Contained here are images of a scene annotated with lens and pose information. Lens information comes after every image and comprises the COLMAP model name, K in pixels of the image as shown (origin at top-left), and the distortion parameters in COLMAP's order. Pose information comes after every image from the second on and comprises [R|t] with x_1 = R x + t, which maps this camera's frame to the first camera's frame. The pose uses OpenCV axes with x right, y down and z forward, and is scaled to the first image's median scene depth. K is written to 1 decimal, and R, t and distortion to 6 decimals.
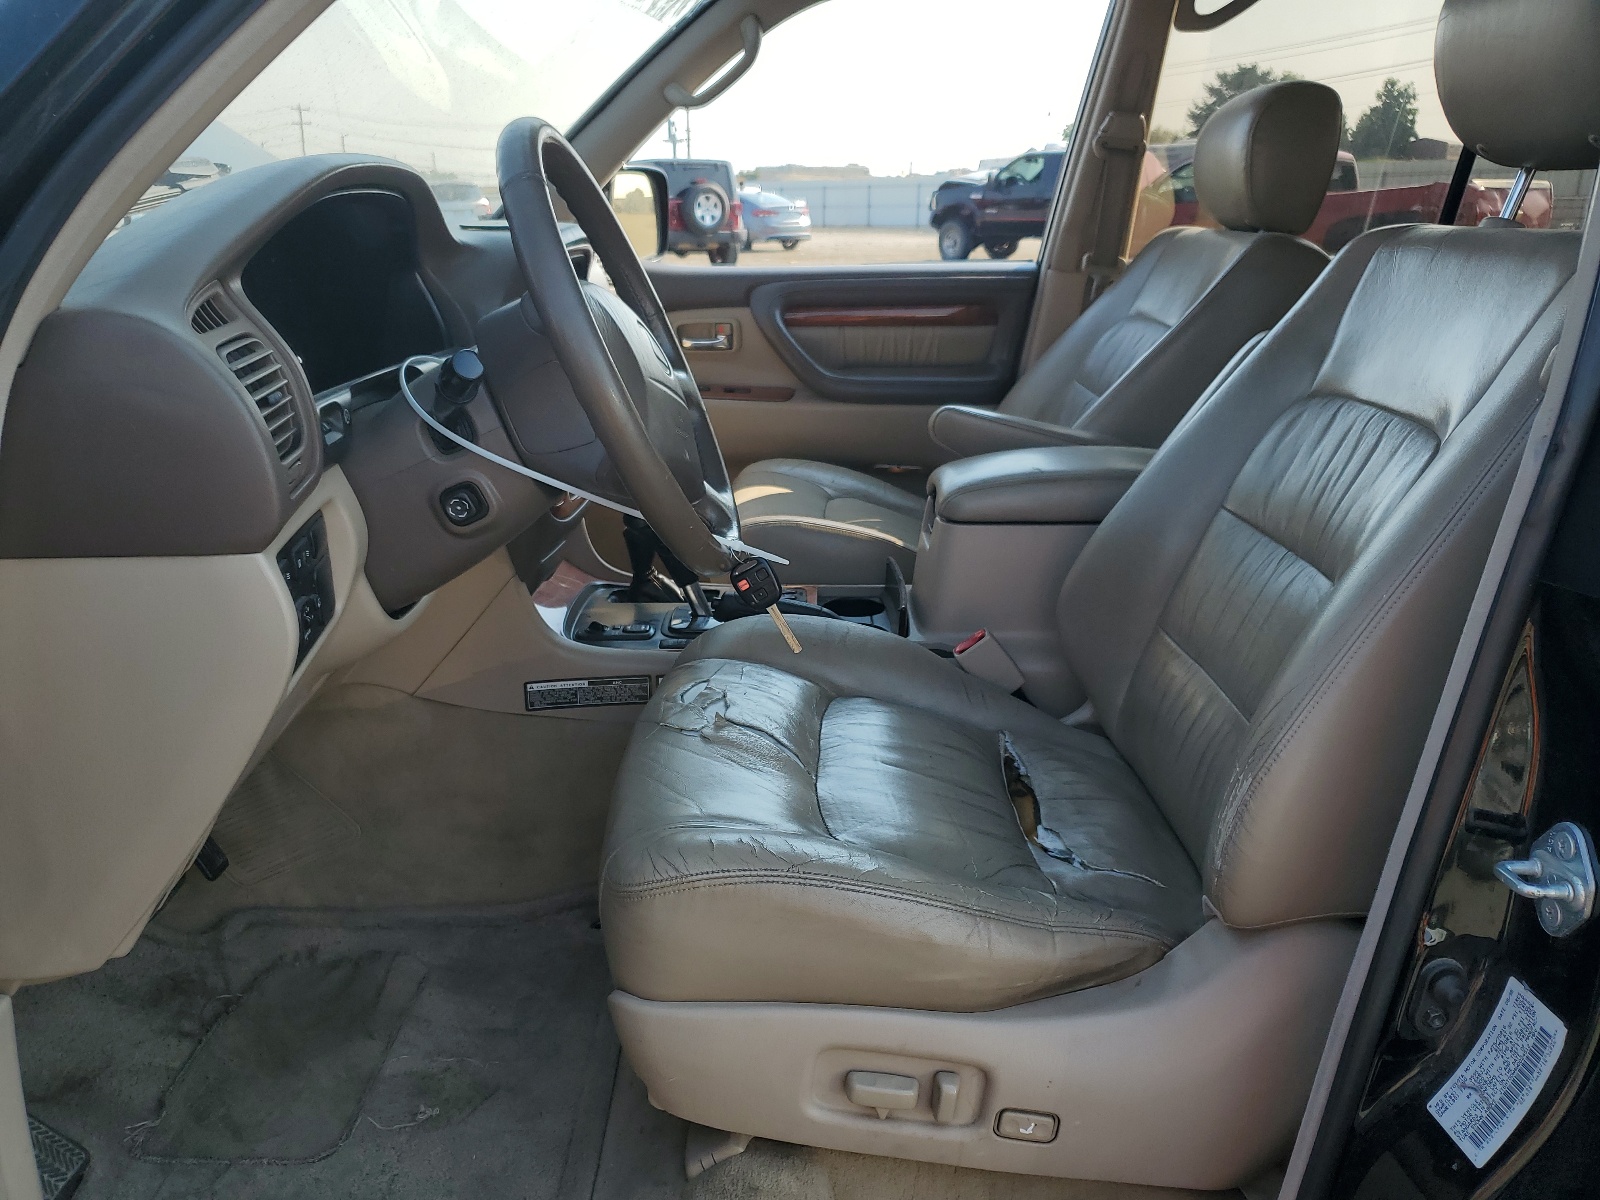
lens RADIAL K [[1211.7, 0, 799.4], [0, 1211.7, 599.3], [0, 0, 1]] dist [-0.006180, 0.000262]
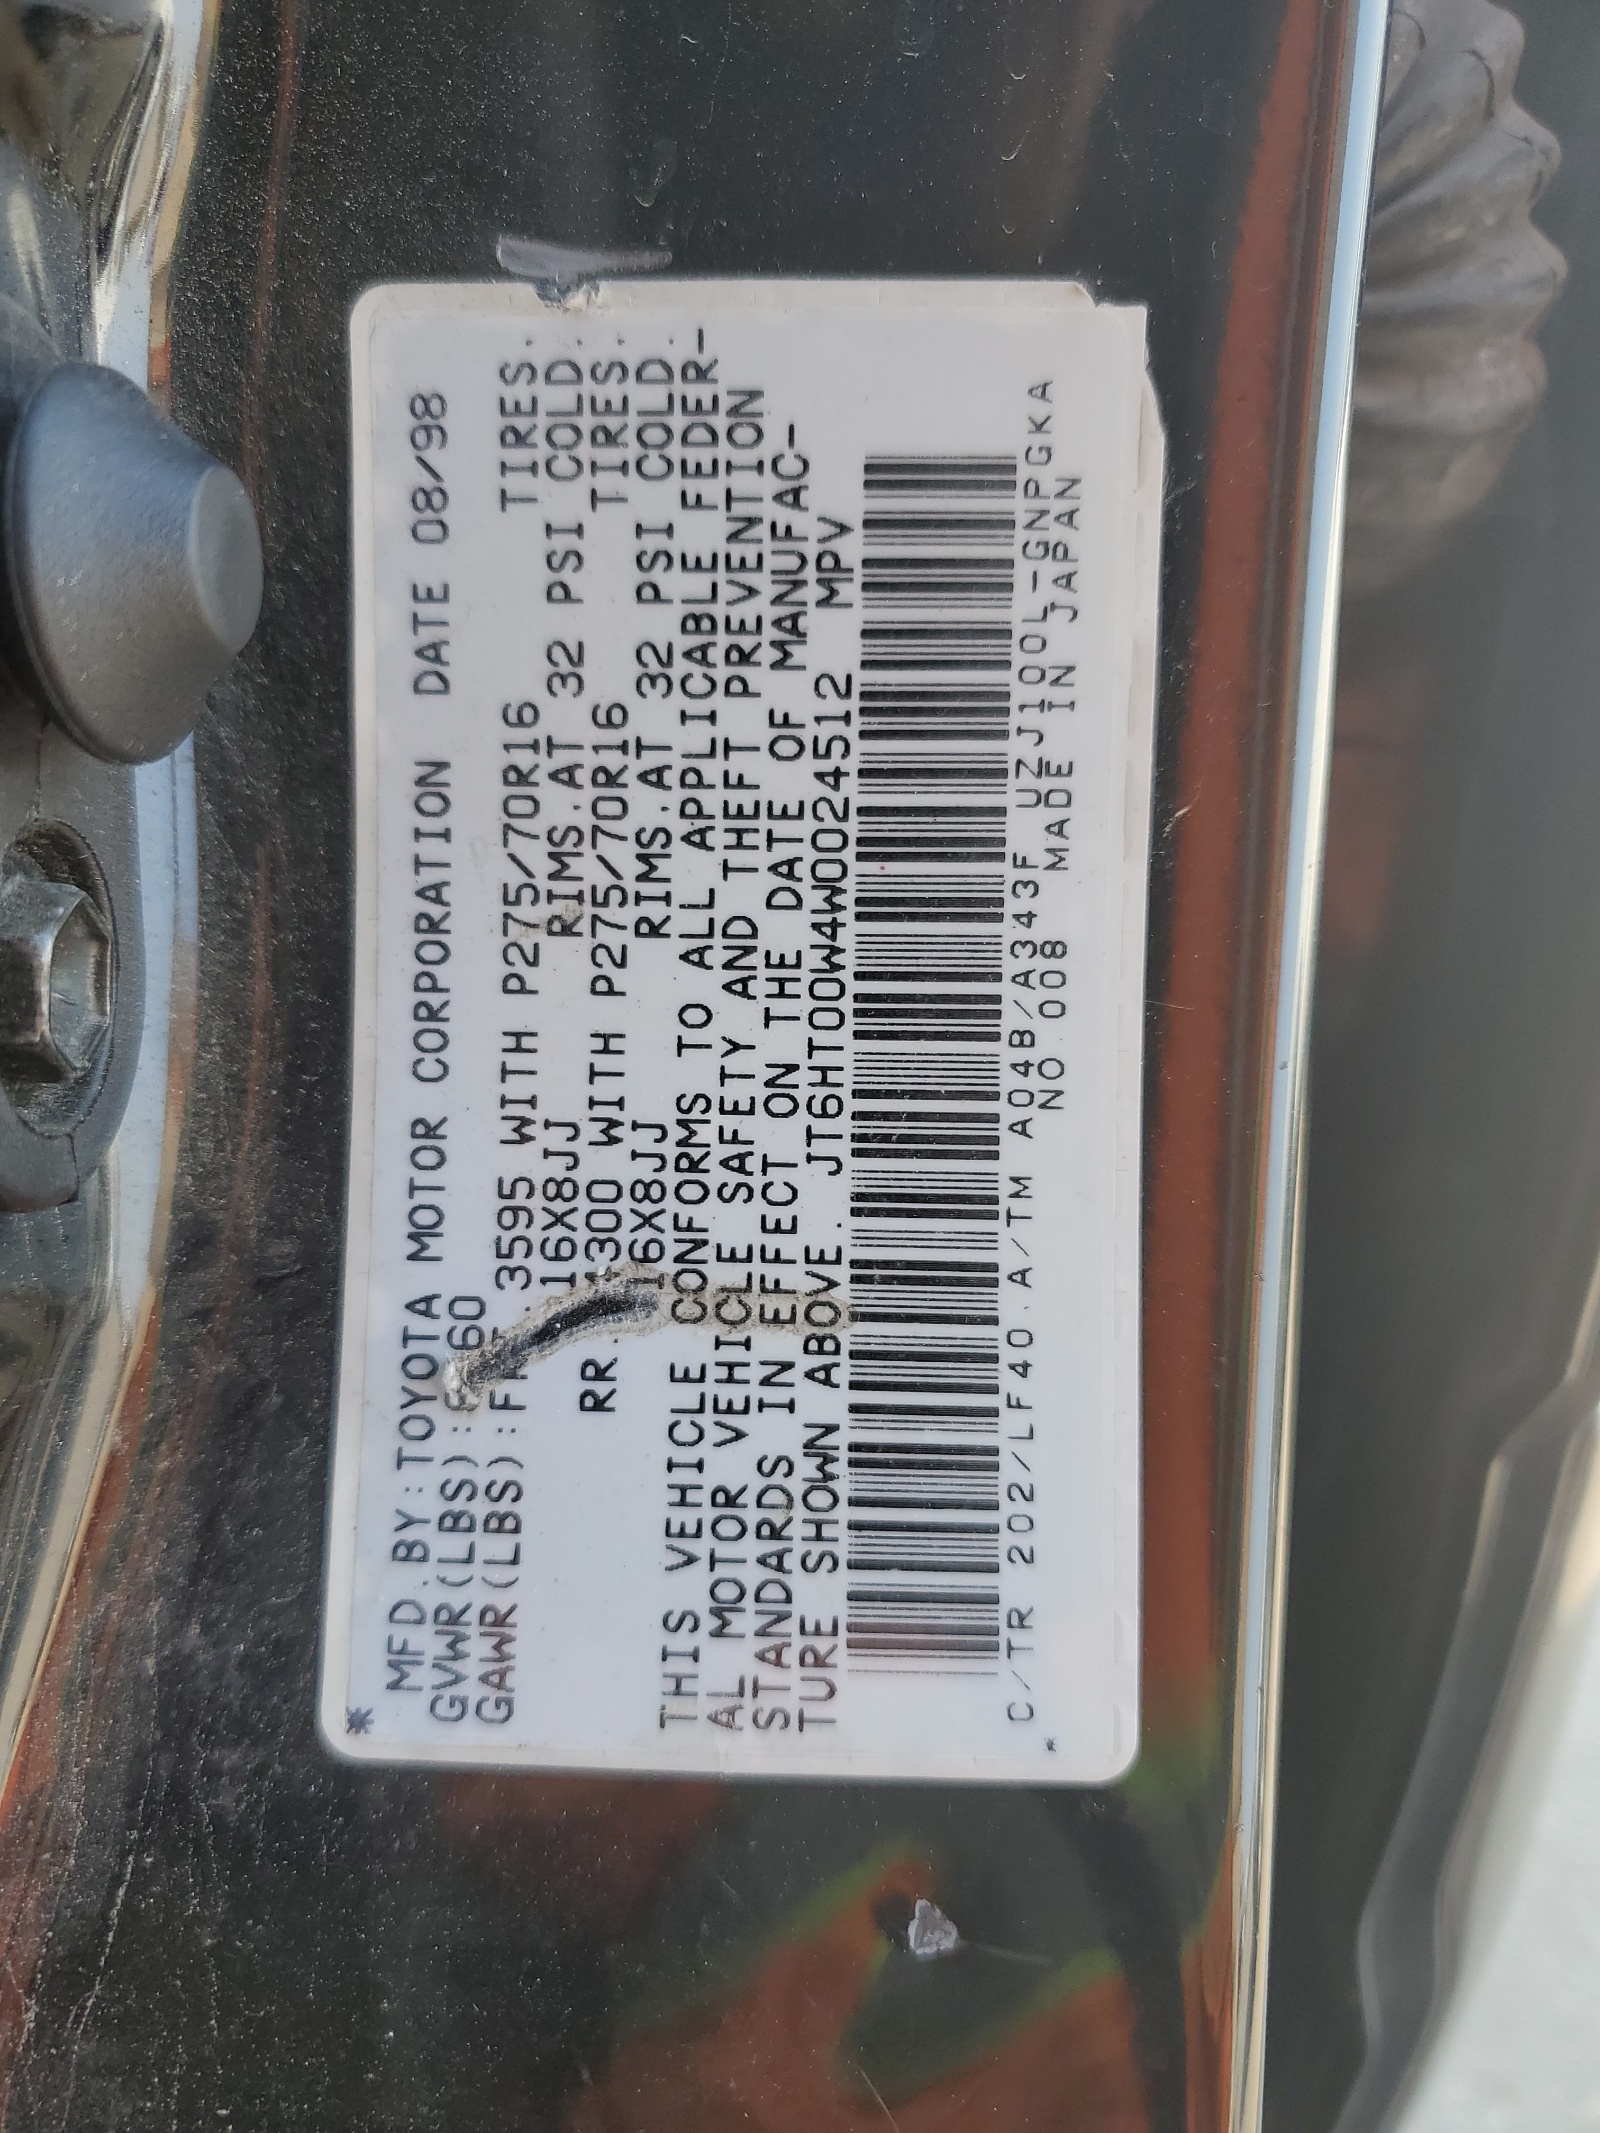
lens RADIAL K [[1615.4, 0, 799.1], [0, 1615.4, 1065.5], [0, 0, 1]] dist [-0.006180, 0.000262]
pose [[0.095386, -0.403385, 0.910045, 0.435790], [0.254311, 0.893751, 0.369507, 0.337045], [-0.962407, 0.196189, 0.187836, 0.961941]]
